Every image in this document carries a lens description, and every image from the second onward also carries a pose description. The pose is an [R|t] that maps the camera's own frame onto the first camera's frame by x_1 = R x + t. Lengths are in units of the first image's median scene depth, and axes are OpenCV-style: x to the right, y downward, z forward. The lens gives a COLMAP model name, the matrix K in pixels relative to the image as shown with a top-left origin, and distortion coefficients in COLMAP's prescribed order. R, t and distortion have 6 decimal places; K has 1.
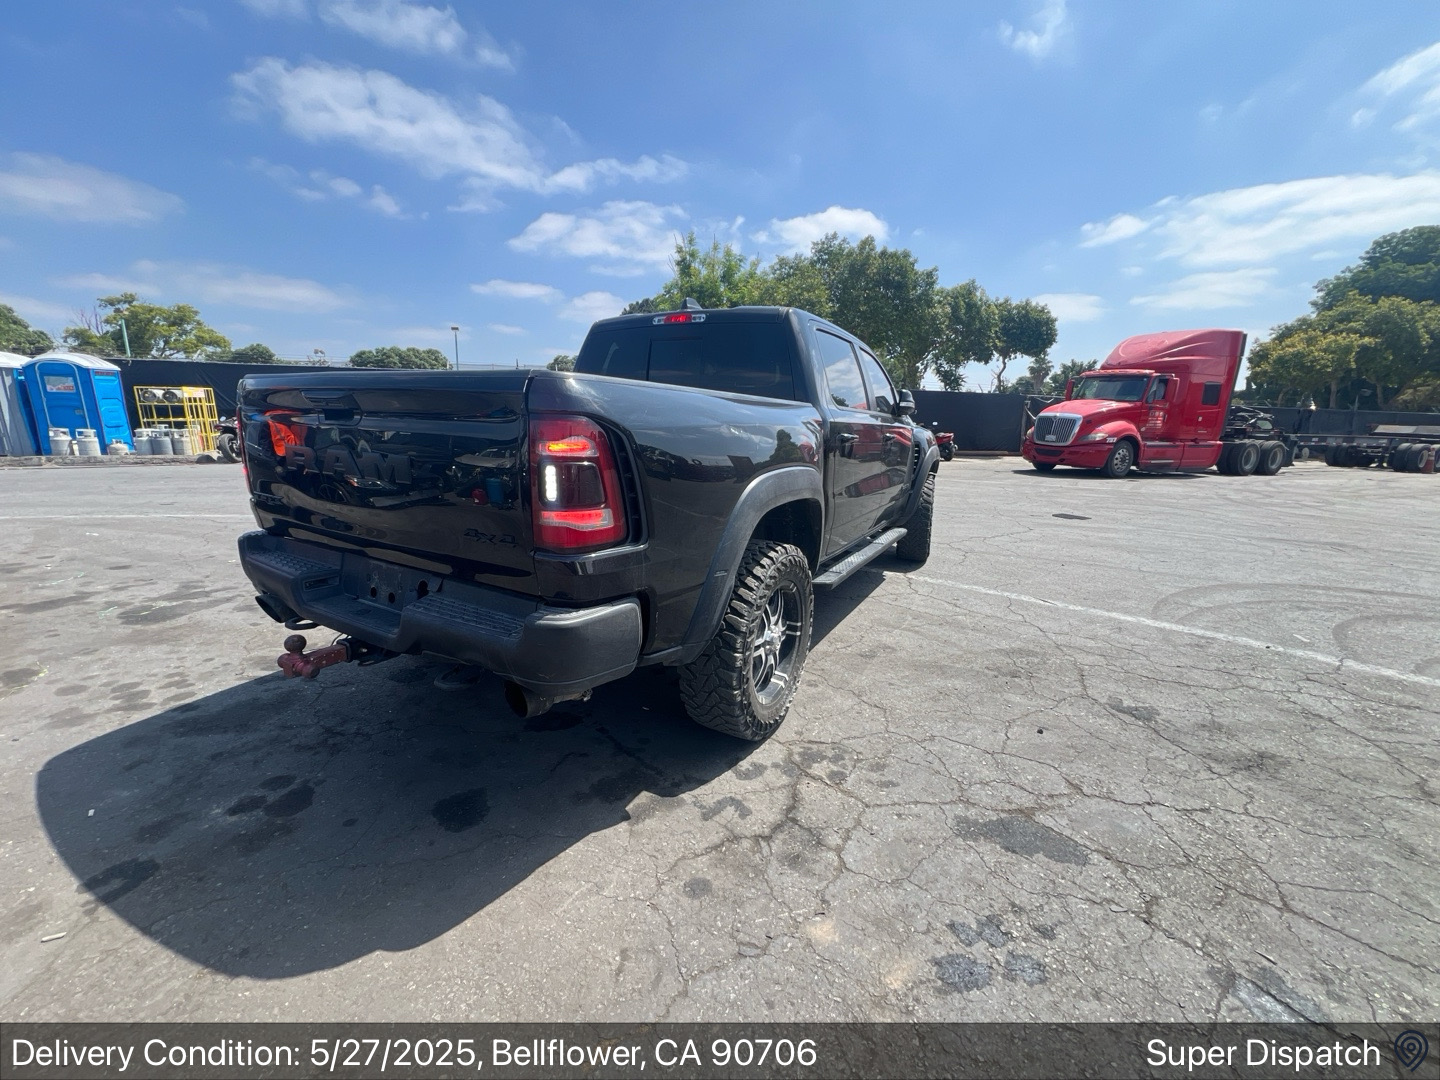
lens RADIAL K [[577.1, 0, 708.7], [0, 577.1, 539.5], [0, 0, 1]] dist [-0.002474, 0.000455]
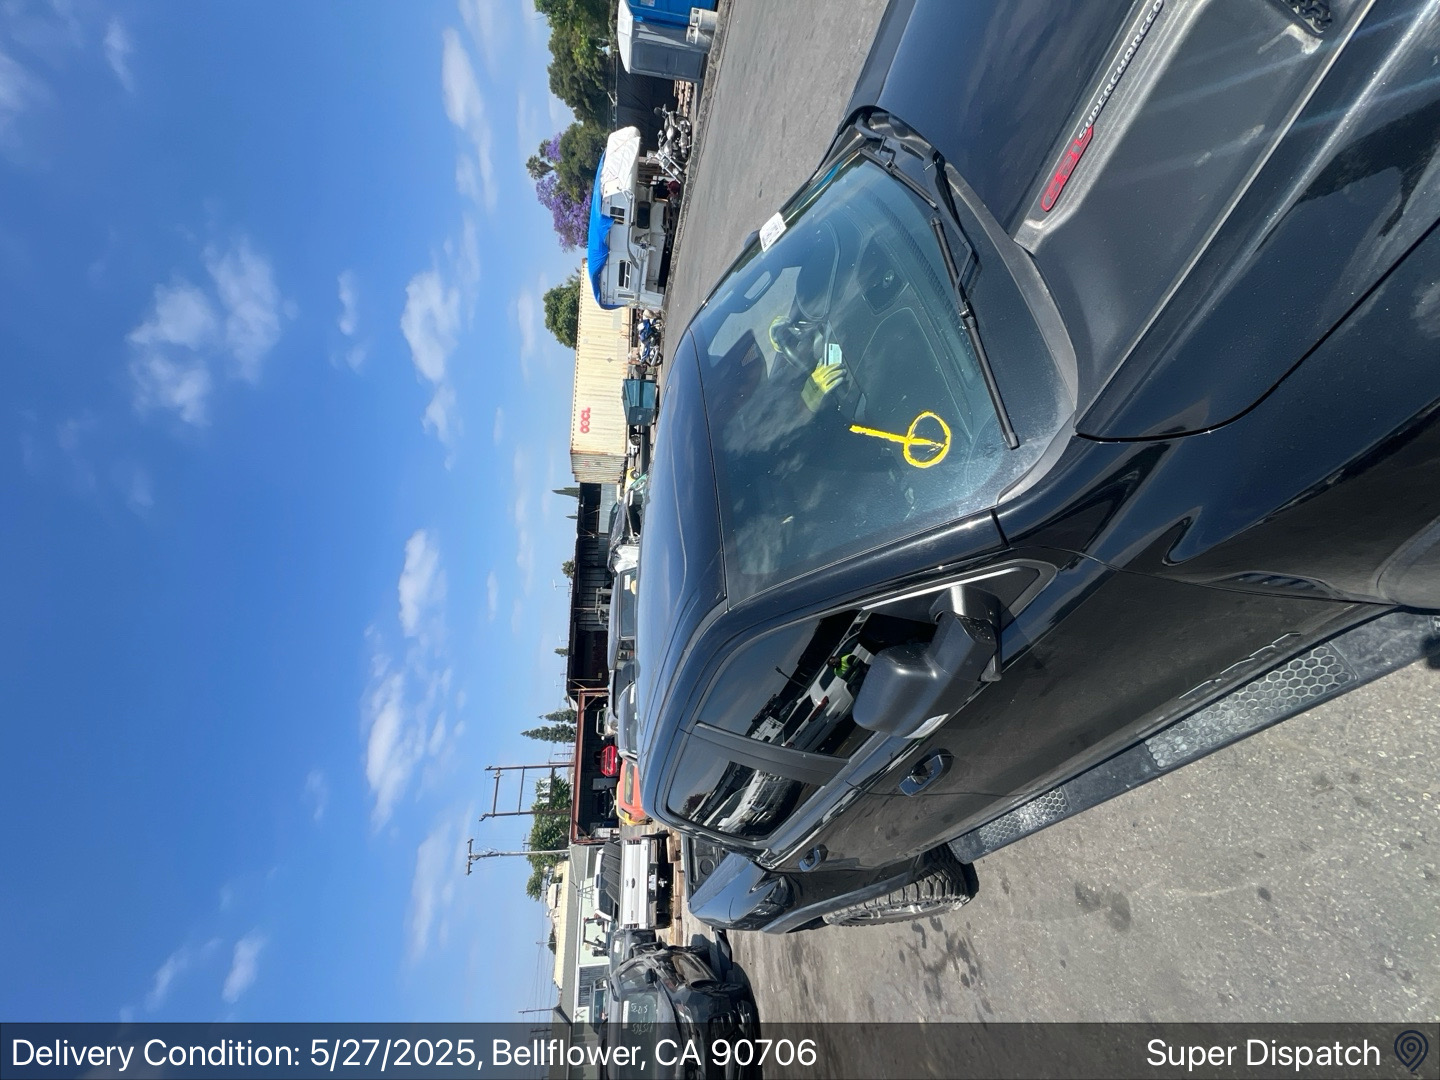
lens RADIAL K [[577.1, 0, 707.4], [0, 577.1, 535.1], [0, 0, 1]] dist [-0.002474, 0.000455]
pose [[0.134129, 0.330562, -0.934205, 0.132863], [0.942589, 0.248389, 0.223224, -0.097132], [0.305835, -0.910512, -0.278268, 0.262554]]
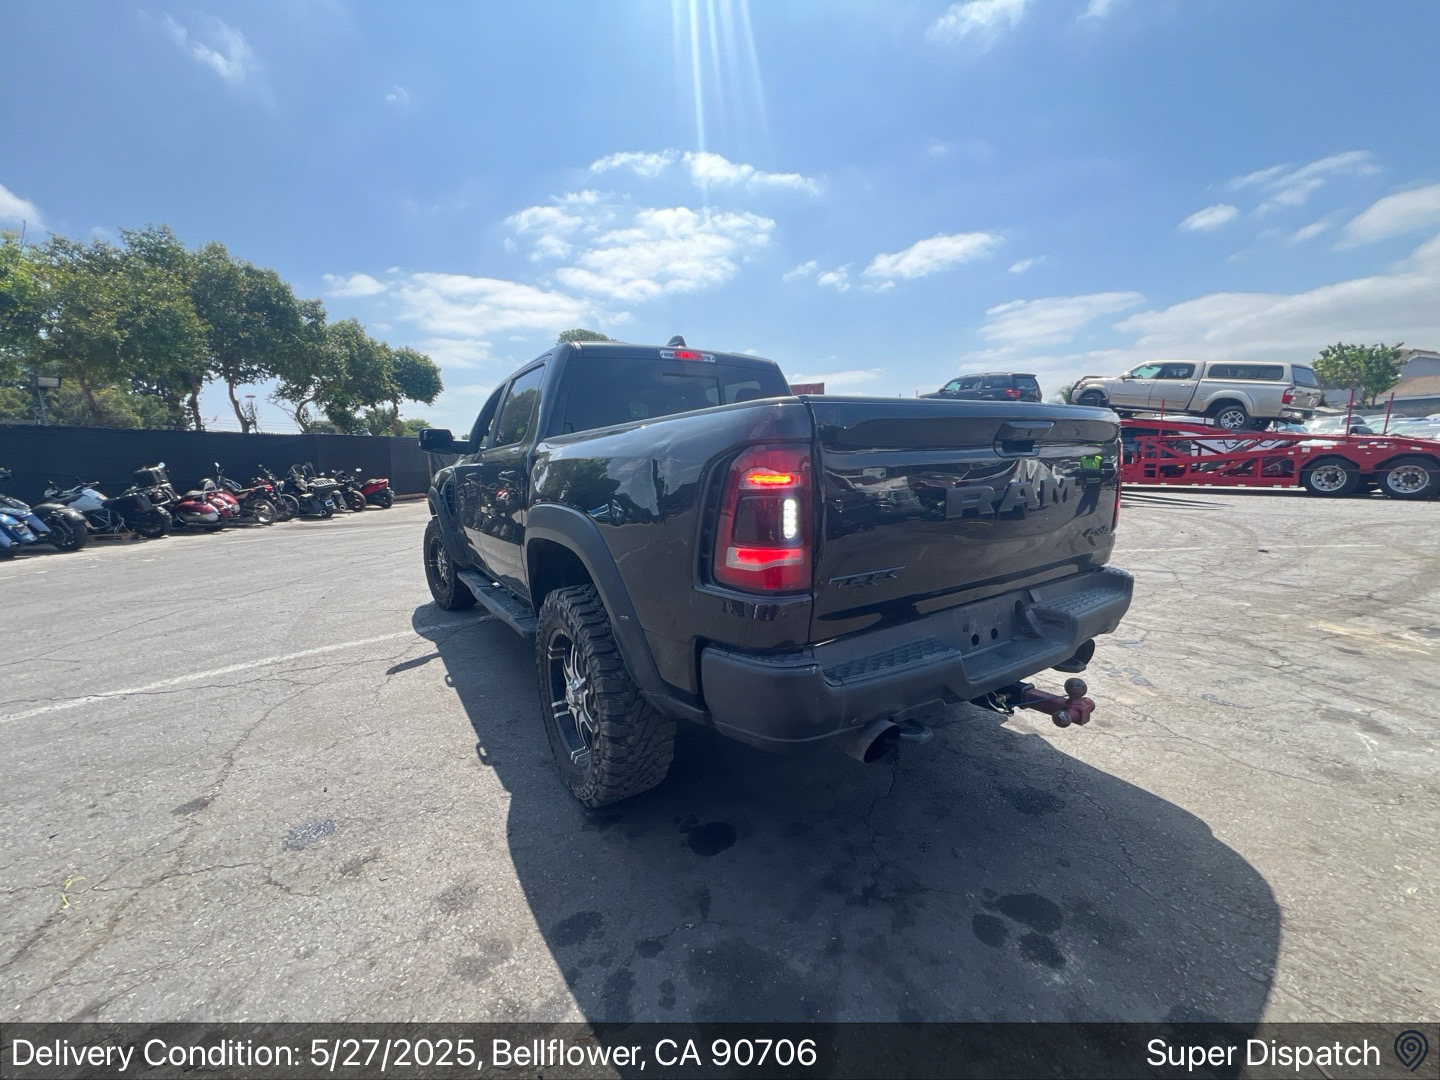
lens RADIAL K [[577.1, 0, 716.5], [0, 577.1, 544.5], [0, 0, 1]] dist [-0.002474, 0.000455]
pose [[0.452227, -0.173613, 0.874842, -0.166389], [0.230529, 0.970294, 0.073389, -0.023715], [-0.861596, 0.168488, 0.478816, 0.096125]]
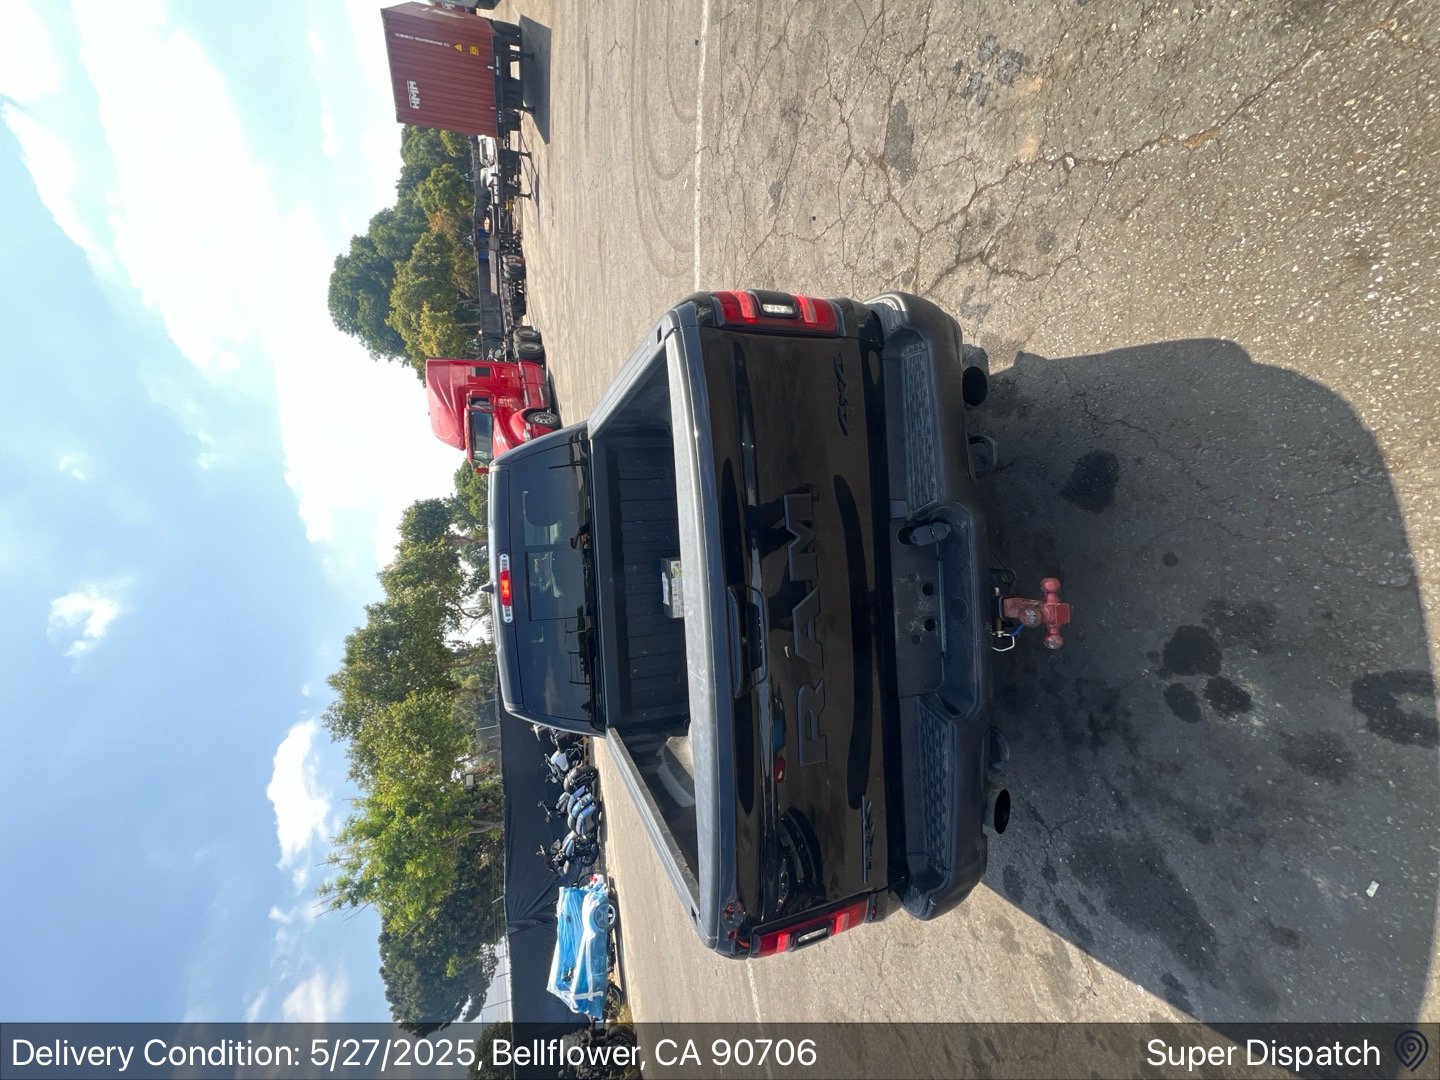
lens RADIAL K [[577.1, 0, 721.2], [0, 577.1, 537.7], [0, 0, 1]] dist [-0.002474, 0.000455]
pose [[-0.252840, -0.864368, 0.434671, -0.082060], [0.964635, -0.190616, 0.182059, -0.036184], [-0.074510, 0.465331, 0.881995, 0.023219]]
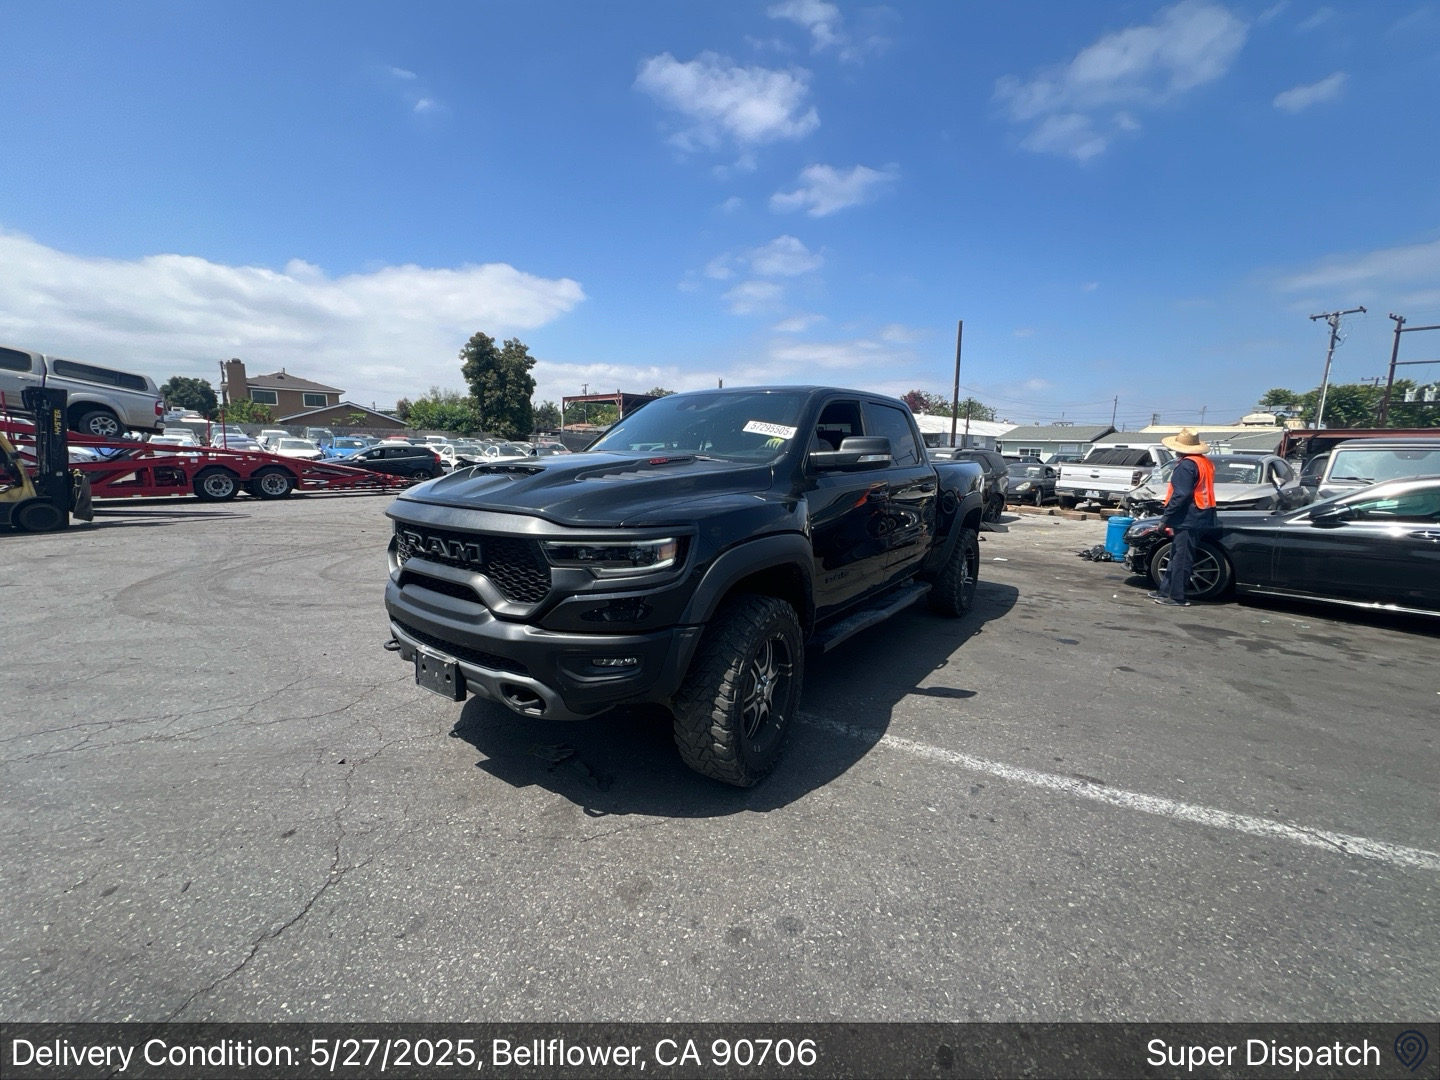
lens RADIAL K [[577.1, 0, 712.0], [0, 577.1, 539.3], [0, 0, 1]] dist [-0.002474, 0.000455]
pose [[-0.990606, -0.062676, 0.121534, 0.009396], [-0.015584, 0.934728, 0.355022, -0.105613], [-0.135852, 0.349793, -0.926924, 0.456415]]
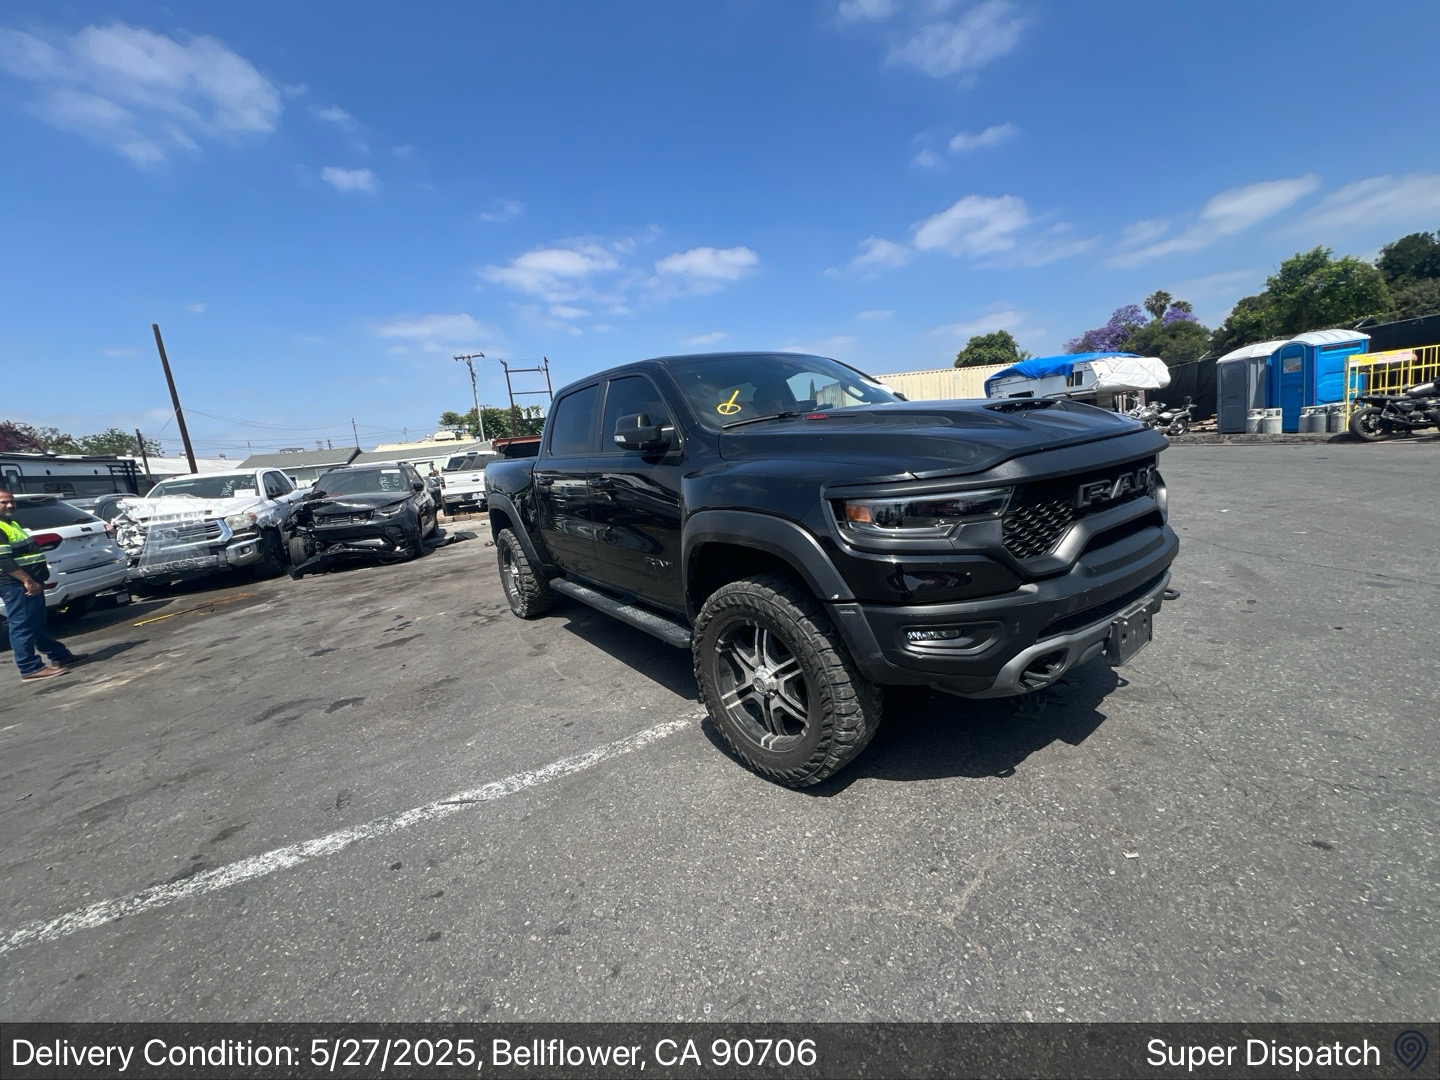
lens RADIAL K [[577.1, 0, 715.9], [0, 577.1, 532.5], [0, 0, 1]] dist [-0.002474, 0.000455]
pose [[-0.431197, 0.162933, -0.887425, 0.215581], [-0.091112, 0.970669, 0.222488, -0.066682], [0.897646, 0.176791, -0.403704, 0.324599]]
